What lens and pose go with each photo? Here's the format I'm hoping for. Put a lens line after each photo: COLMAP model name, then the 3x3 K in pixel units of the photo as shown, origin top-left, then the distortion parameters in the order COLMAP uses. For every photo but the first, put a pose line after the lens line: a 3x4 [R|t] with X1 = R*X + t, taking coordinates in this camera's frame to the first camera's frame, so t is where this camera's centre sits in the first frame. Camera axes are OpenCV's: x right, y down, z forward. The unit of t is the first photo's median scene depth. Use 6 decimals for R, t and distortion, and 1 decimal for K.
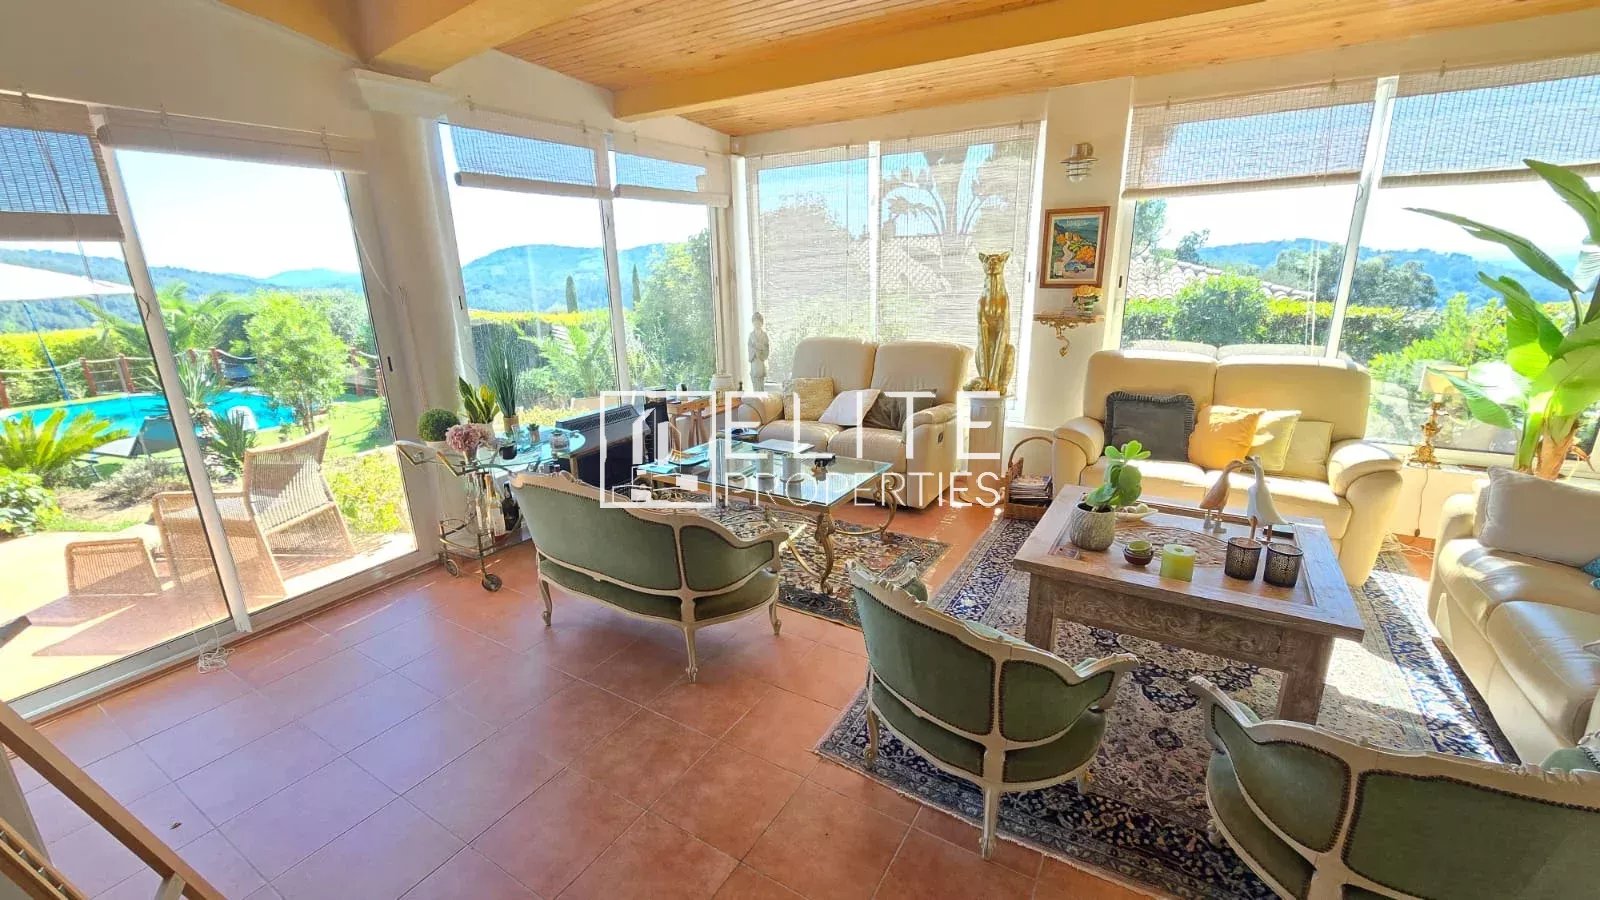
lens RADIAL K [[658.3, 0, 802.7], [0, 658.3, 449.0], [0, 0, 1]] dist [-0.003711, 0.000204]
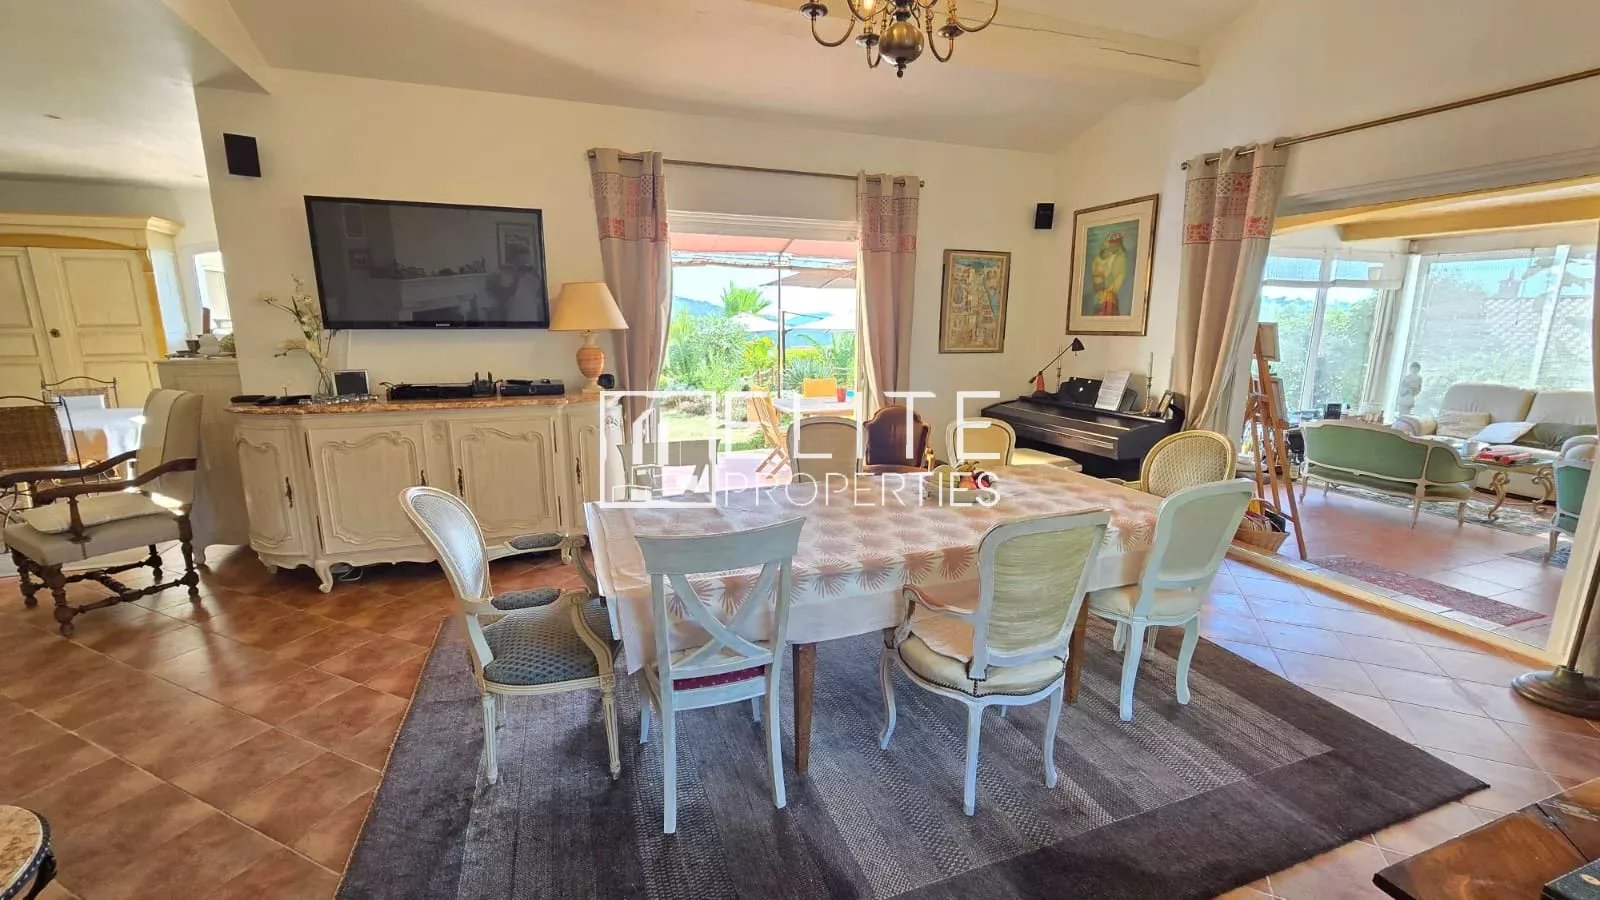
lens RADIAL K [[658.3, 0, 793.8], [0, 658.3, 451.1], [0, 0, 1]] dist [-0.003711, 0.000204]
pose [[0.787251, 0.155768, -0.596633, -0.269485], [-0.196259, 0.980548, -0.002962, 0.269462], [0.584566, 0.119426, 0.802508, -0.976325]]
